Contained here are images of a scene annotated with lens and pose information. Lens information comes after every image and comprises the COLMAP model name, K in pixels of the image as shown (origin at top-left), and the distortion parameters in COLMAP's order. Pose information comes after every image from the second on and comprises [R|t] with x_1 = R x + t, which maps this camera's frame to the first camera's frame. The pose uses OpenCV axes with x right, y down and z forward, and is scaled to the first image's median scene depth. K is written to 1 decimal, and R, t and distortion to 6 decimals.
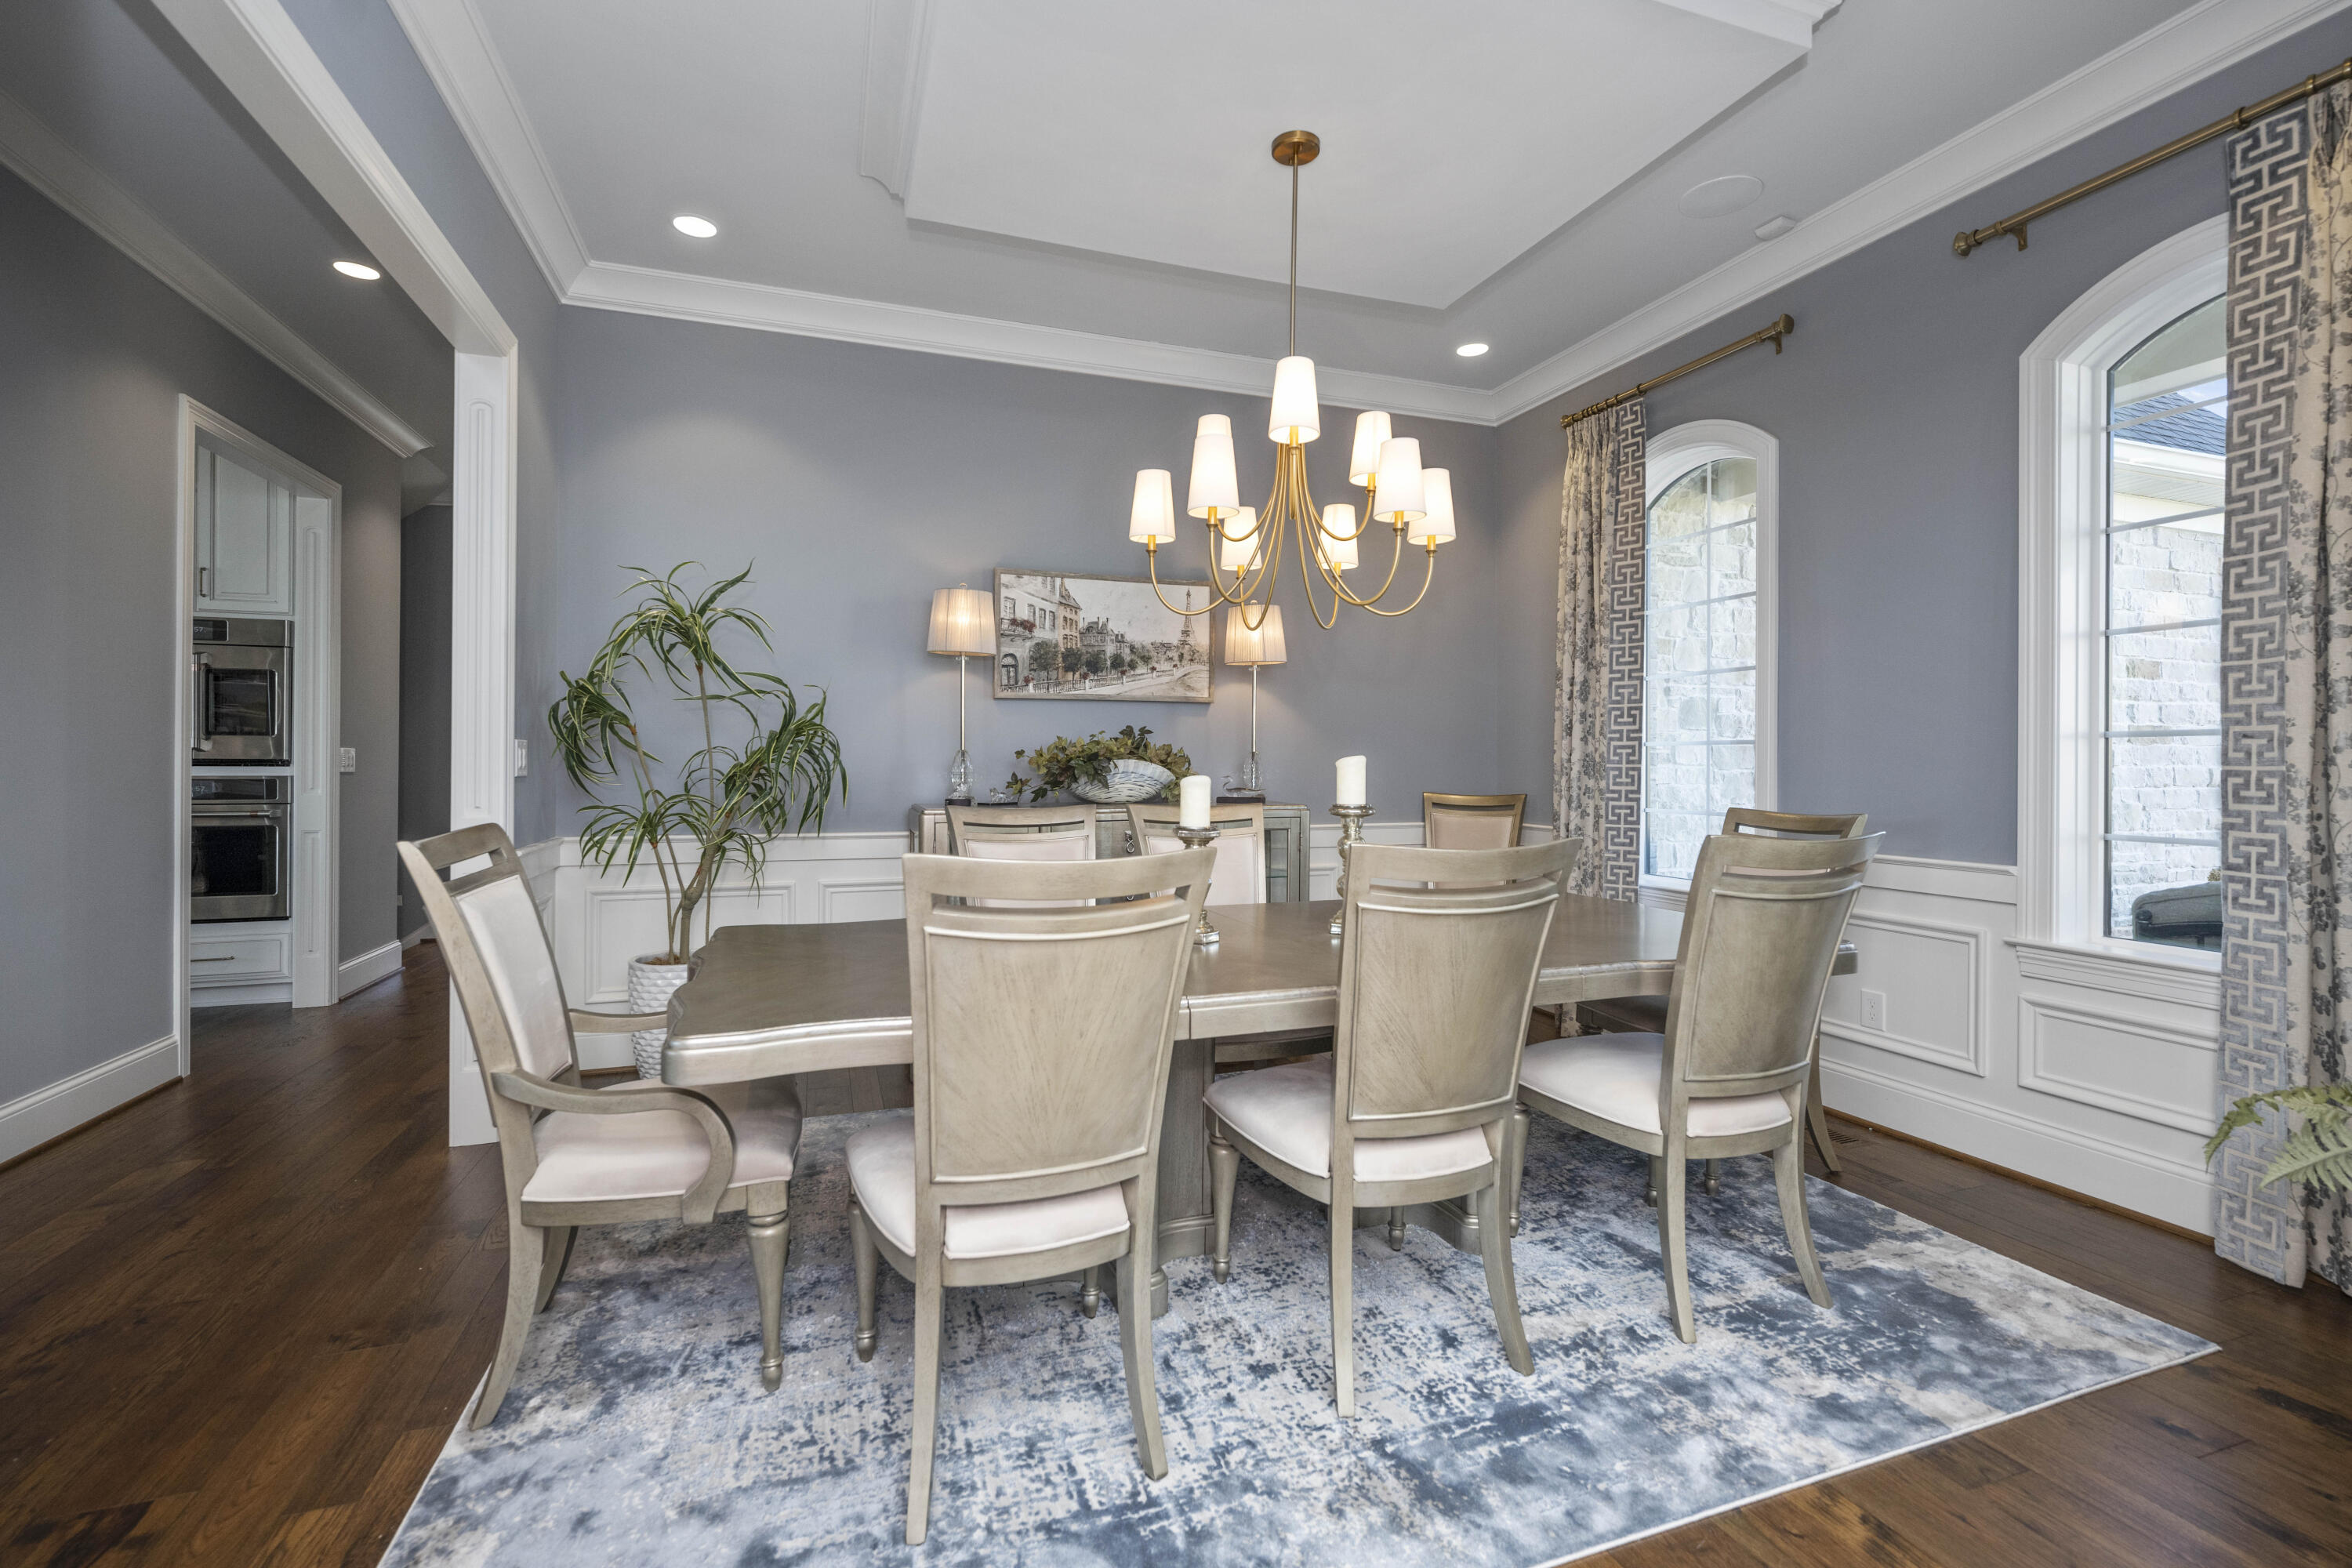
lens RADIAL K [[1001.4, 0, 1166.0], [0, 1001.4, 773.1], [0, 0, 1]] dist [0.000294, 0.000316]
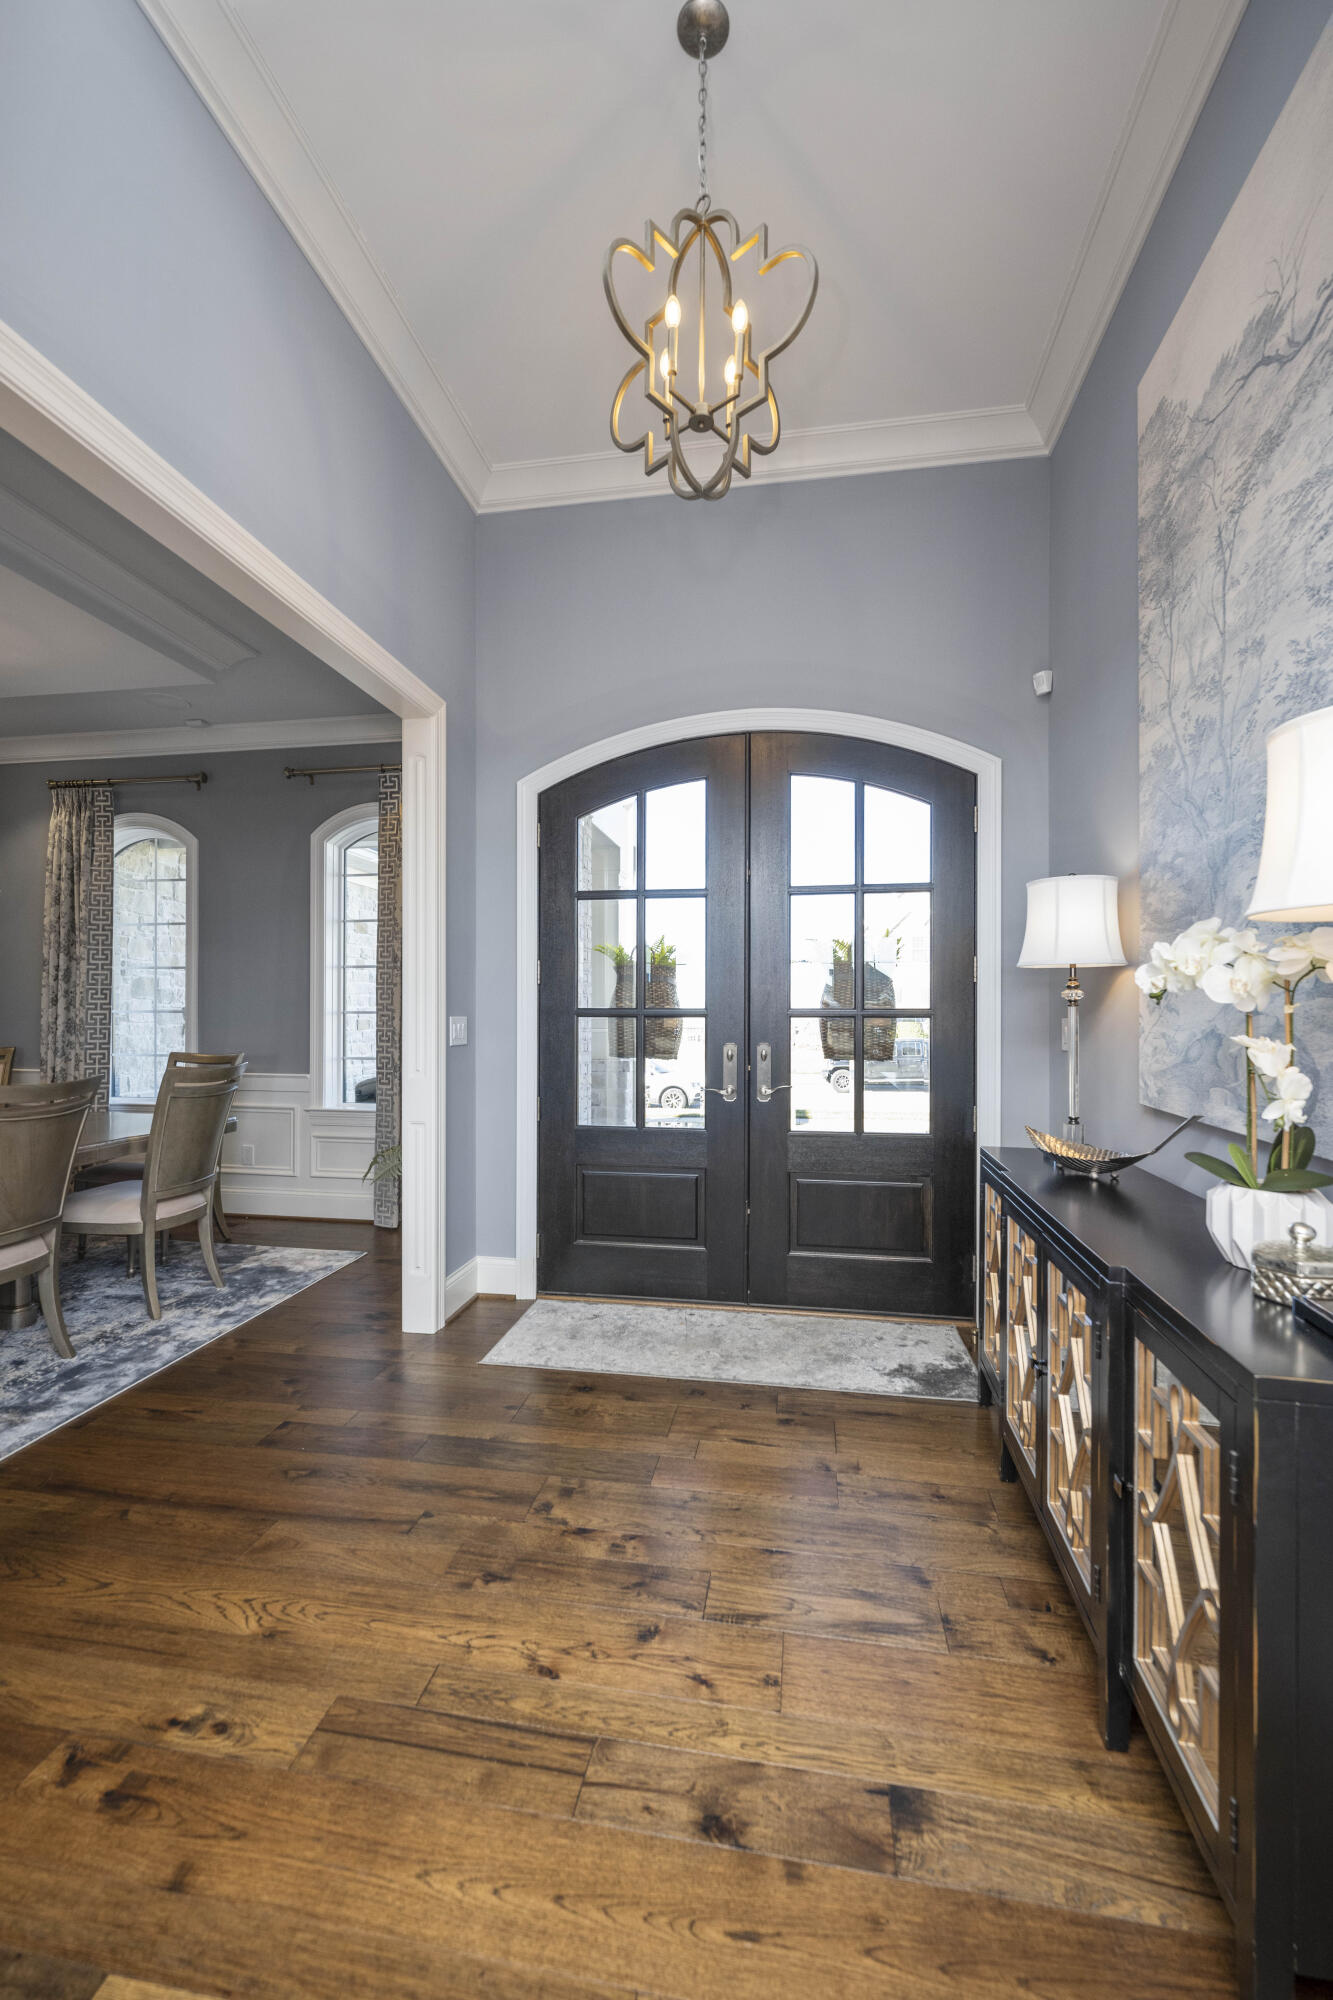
lens RADIAL K [[779.0, 0, 653.4], [0, 779.0, 1009.6], [0, 0, 1]] dist [0.001416, 0.000289]
pose [[0.470285, 0.004261, 0.882504, -0.324794], [0.005009, 0.999959, -0.007498, -0.034248], [-0.882501, 0.007946, 0.470244, -0.512042]]
